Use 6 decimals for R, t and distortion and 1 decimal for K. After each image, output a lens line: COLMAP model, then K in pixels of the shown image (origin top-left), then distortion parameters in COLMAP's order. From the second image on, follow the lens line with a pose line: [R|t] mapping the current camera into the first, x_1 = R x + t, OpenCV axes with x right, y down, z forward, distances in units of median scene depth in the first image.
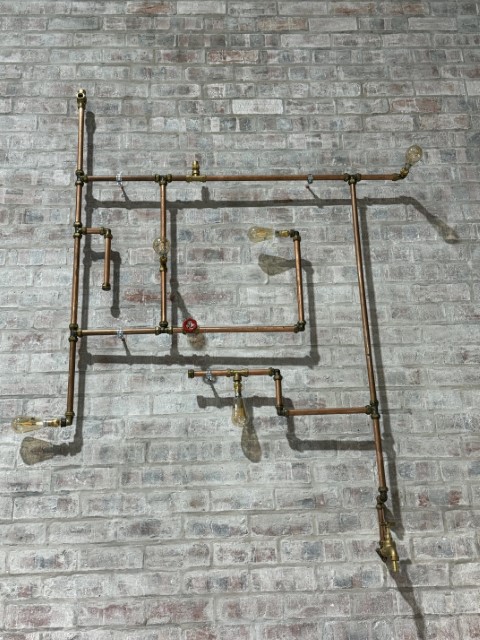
lens RADIAL K [[708.2, 0, 240.0], [0, 708.2, 320.0], [0, 0, 1]] dist [0.079399, -0.029439]
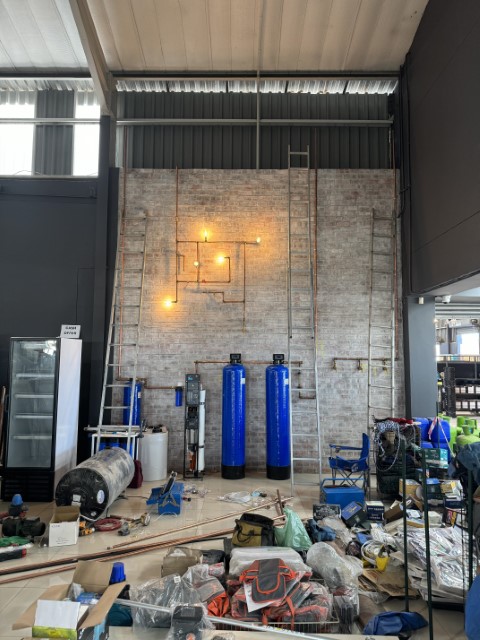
lens RADIAL K [[455.9, 0, 240.0], [0, 455.9, 320.0], [0, 0, 1]] dist [0.099205, -0.118038]
pose [[0.998187, 0.033880, -0.049746, 0.298603], [-0.018357, 0.958517, 0.284444, -0.560747], [0.057320, -0.283015, 0.957401, -1.732801]]
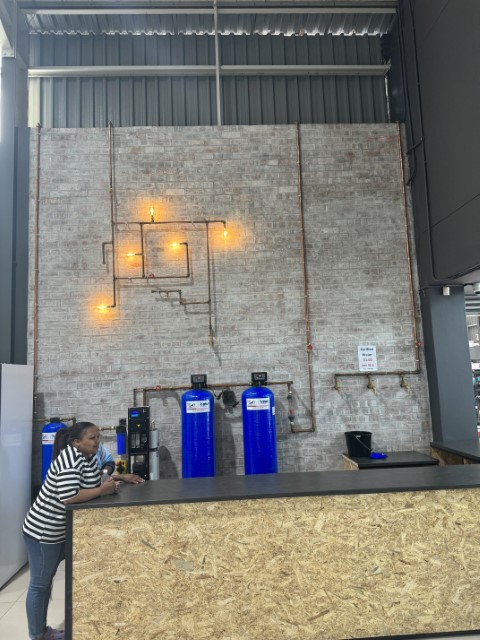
lens RADIAL K [[455.9, 0, 240.0], [0, 455.9, 320.0], [0, 0, 1]] dist [0.099205, -0.118038]
pose [[0.999847, -0.009901, 0.014386, 0.288168], [0.006071, 0.969429, 0.245299, -0.297180], [-0.016375, -0.245174, 0.969341, -1.020460]]
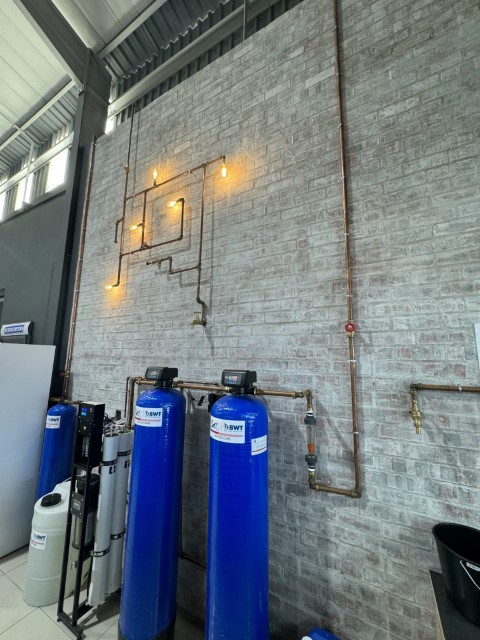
lens RADIAL K [[256.5, 0, 240.0], [0, 256.5, 323.0], [0, 0, 1]] dist [-0.007624, 0.000227]
pose [[0.853358, -0.031435, -0.520377, 0.715358], [0.141786, 0.974549, 0.173642, 0.174062], [0.501674, -0.221961, 0.836096, 0.301923]]
